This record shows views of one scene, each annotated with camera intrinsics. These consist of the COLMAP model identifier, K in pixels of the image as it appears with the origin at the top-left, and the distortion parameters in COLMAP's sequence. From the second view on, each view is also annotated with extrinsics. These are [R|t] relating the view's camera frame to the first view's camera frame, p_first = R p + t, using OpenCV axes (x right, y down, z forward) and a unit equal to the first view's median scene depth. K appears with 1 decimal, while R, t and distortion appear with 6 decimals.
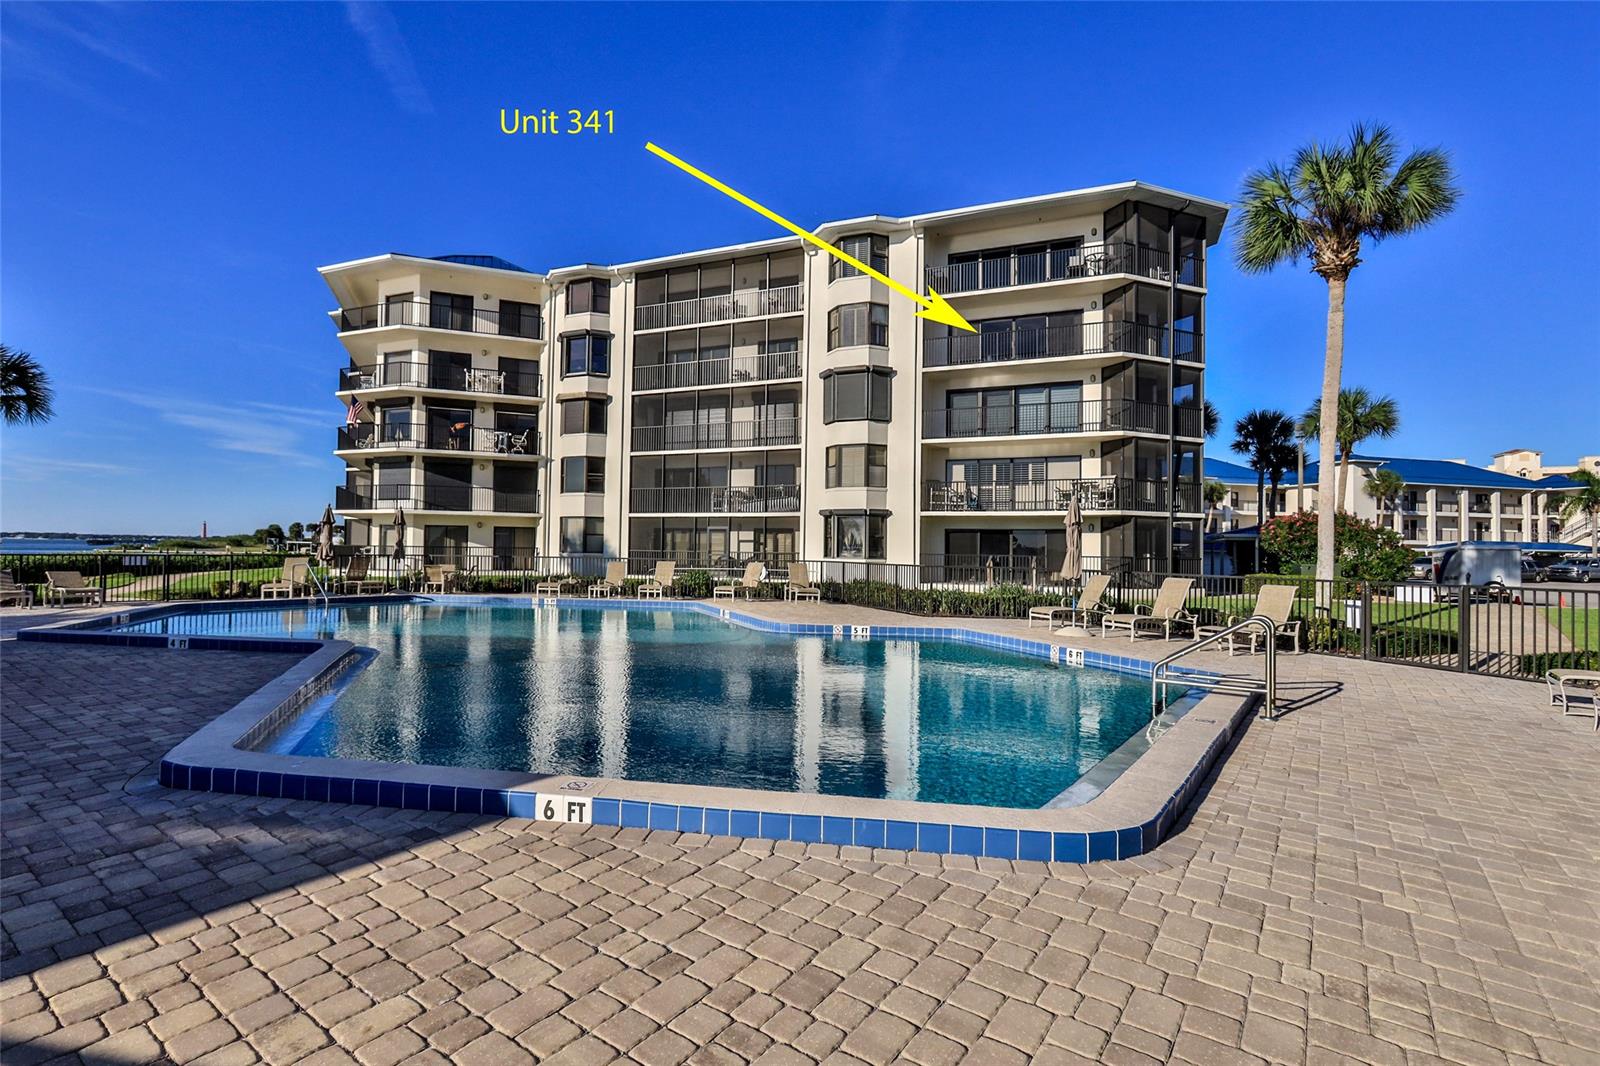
lens RADIAL K [[750.3, 0, 800.0], [0, 750.3, 533.0], [0, 0, 1]] dist [-0.004656, 0.000656]
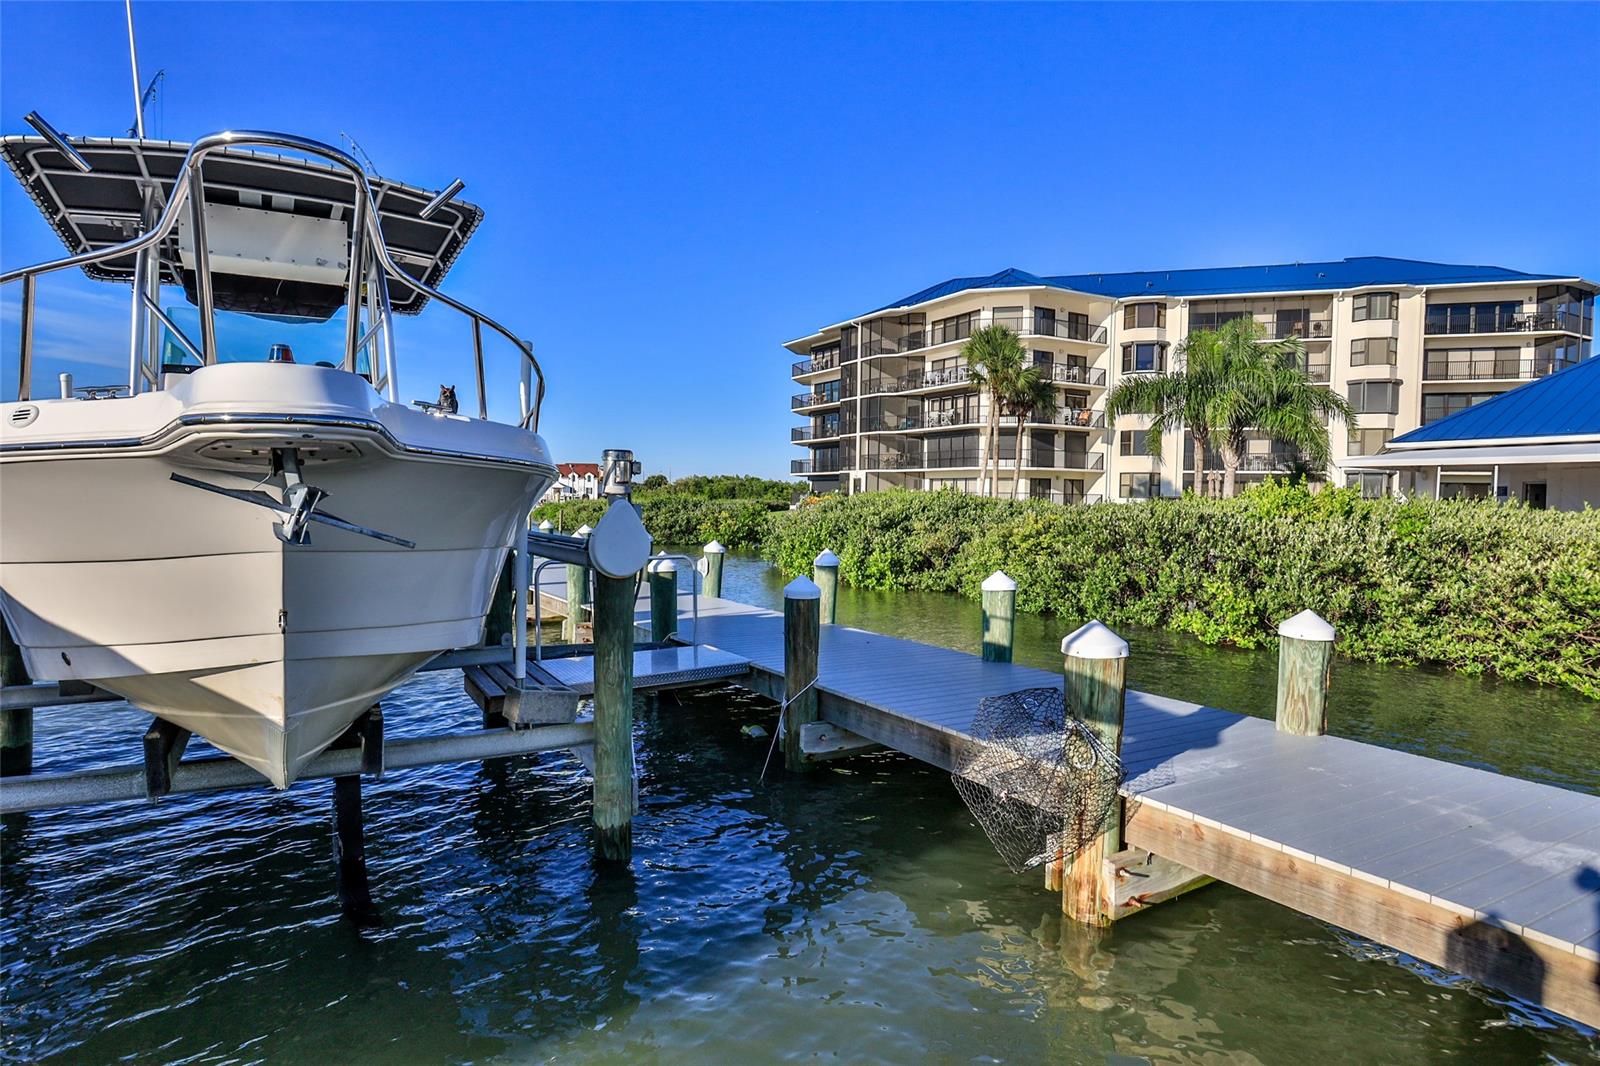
lens RADIAL K [[911.6, 0, 800.0], [0, 911.6, 533.0], [0, 0, 1]] dist [0.015588, -0.000476]
pose [[0.990085, -0.002206, 0.140456, -1.172072], [-0.005875, 0.998351, 0.057095, -0.002380], [-0.140350, -0.057354, 0.988439, -0.623646]]
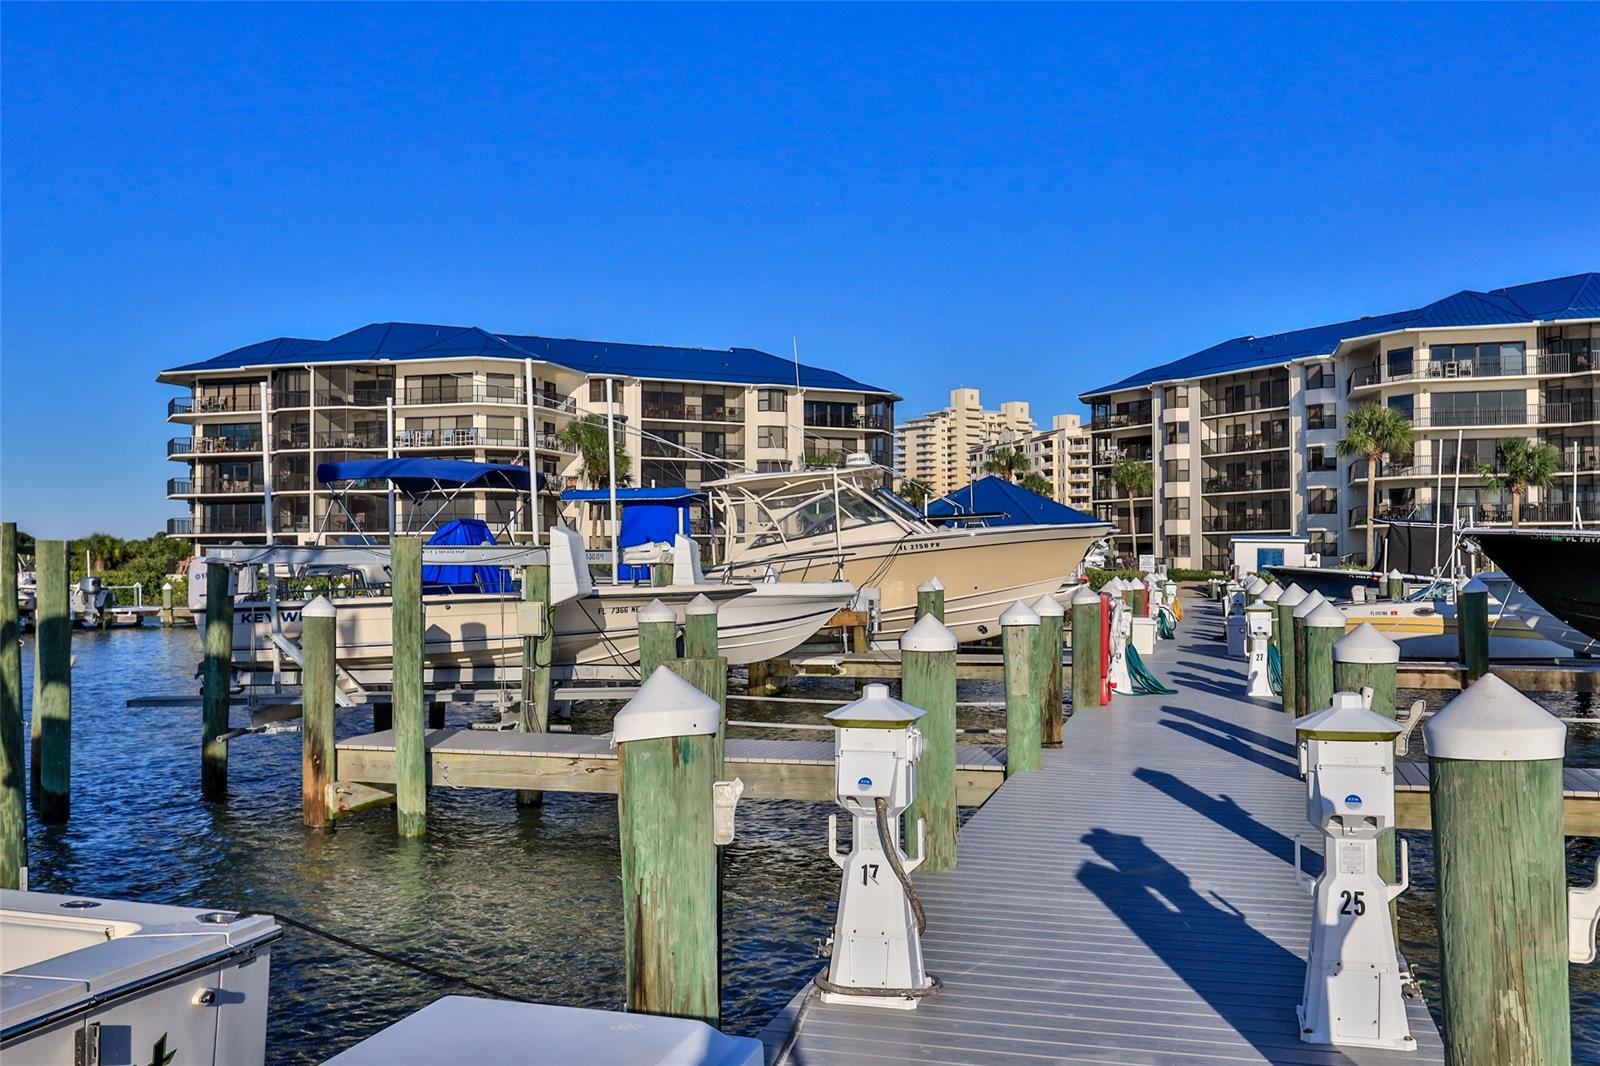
lens RADIAL K [[1393.8, 0, 800.0], [0, 1393.8, 533.0], [0, 0, 1]] dist [0.000217, -0.000278]
pose [[0.627816, 0.007205, 0.778328, -2.217869], [-0.004057, 0.999974, -0.005984, -0.012940], [-0.778351, 0.000599, 0.627829, -1.057059]]
